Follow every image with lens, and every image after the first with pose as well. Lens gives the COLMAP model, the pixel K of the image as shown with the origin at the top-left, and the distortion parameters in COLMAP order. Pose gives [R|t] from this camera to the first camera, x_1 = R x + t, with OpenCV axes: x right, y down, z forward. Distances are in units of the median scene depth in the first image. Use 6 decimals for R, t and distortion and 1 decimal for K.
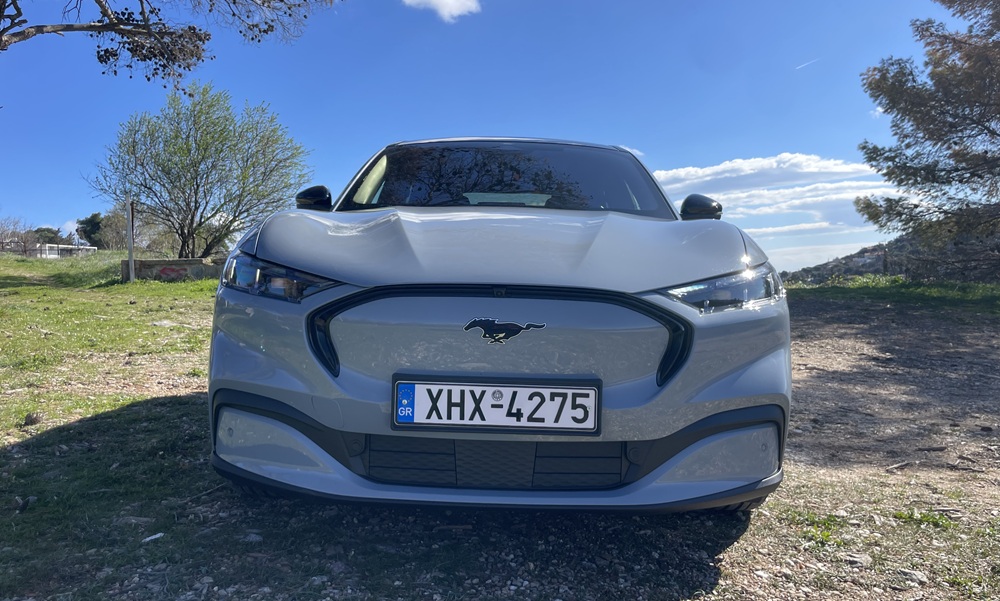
lens RADIAL K [[755.1, 0, 496.2], [0, 755.1, 303.0], [0, 0, 1]] dist [0.002150, -0.000485]
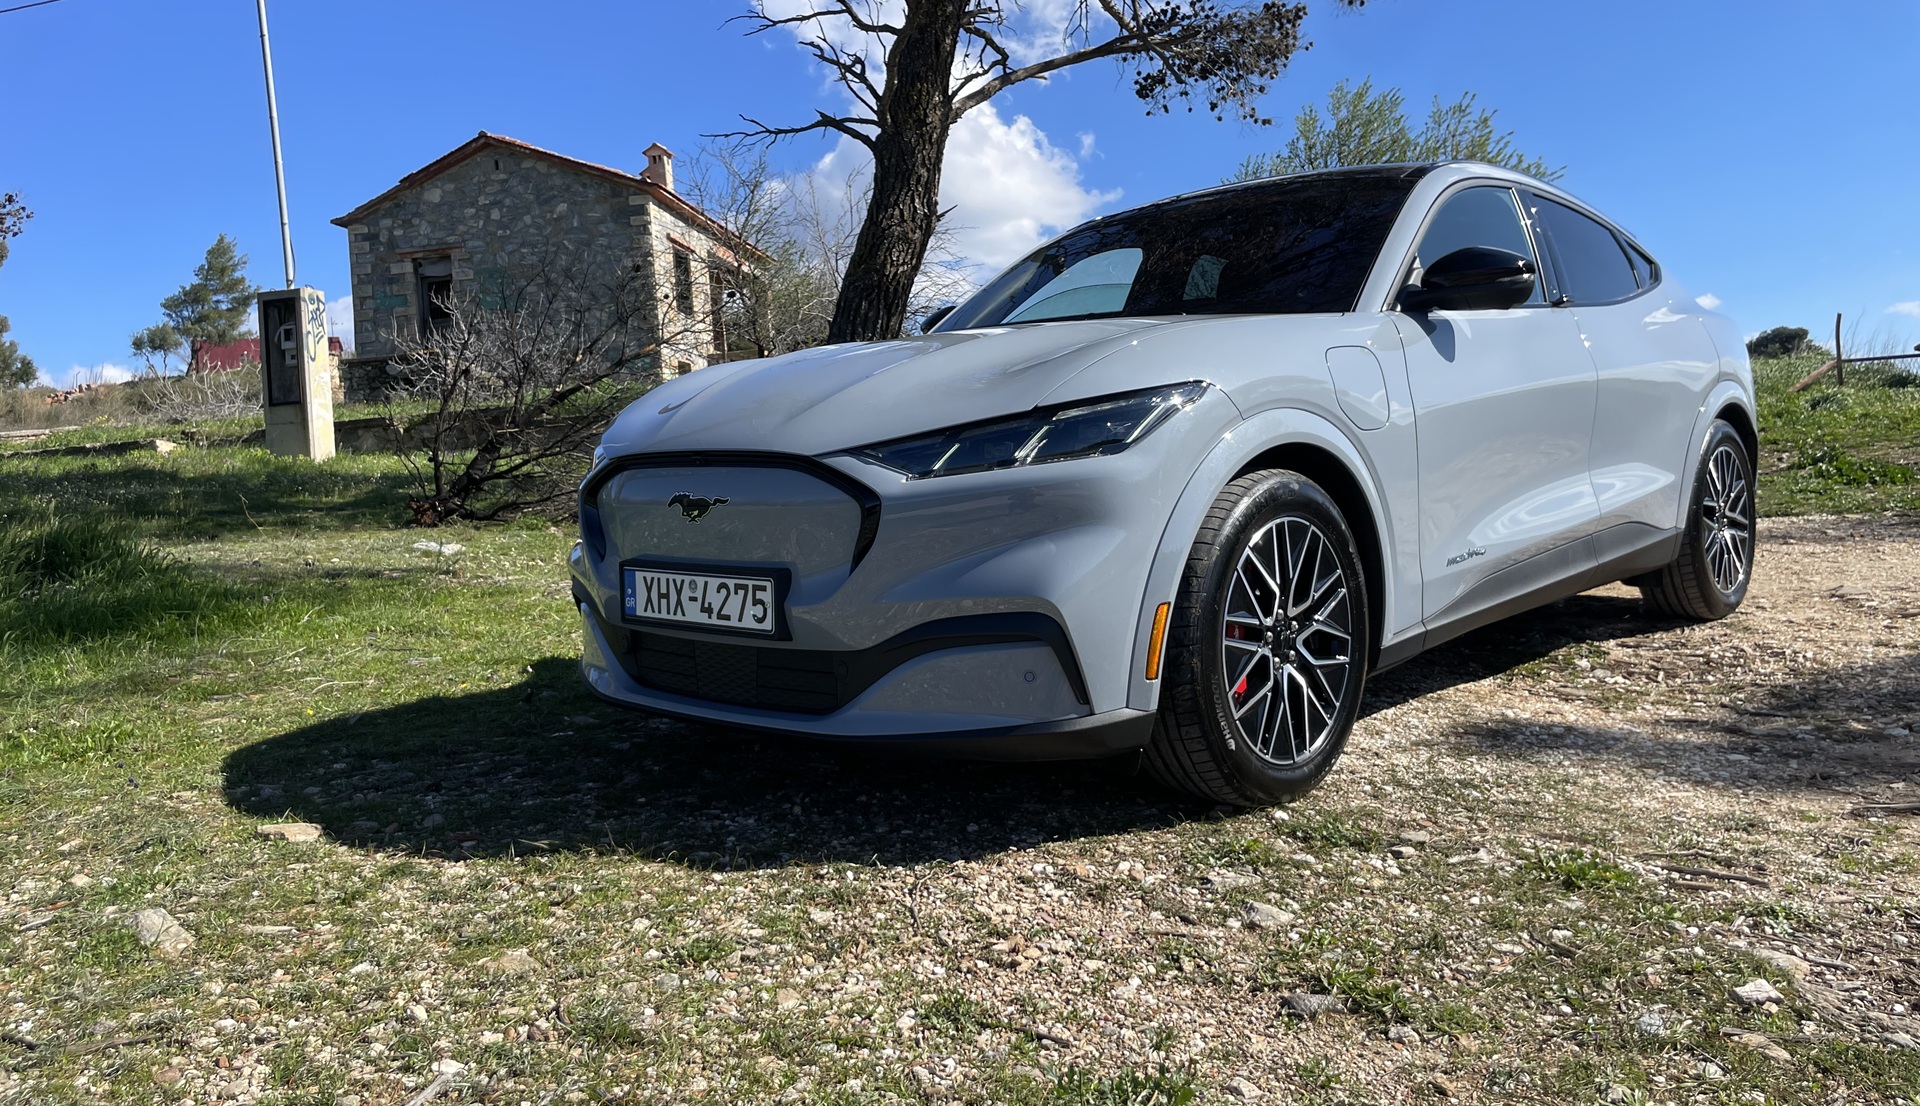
lens RADIAL K [[1436.0, 0, 960.3], [0, 1436.0, 552.8], [0, 0, 1]] dist [-0.031181, -0.002749]
pose [[0.729710, 0.002618, -0.683752, 1.283379], [0.035782, 0.998476, 0.042011, 0.030567], [0.682820, -0.055122, 0.728504, 0.059009]]
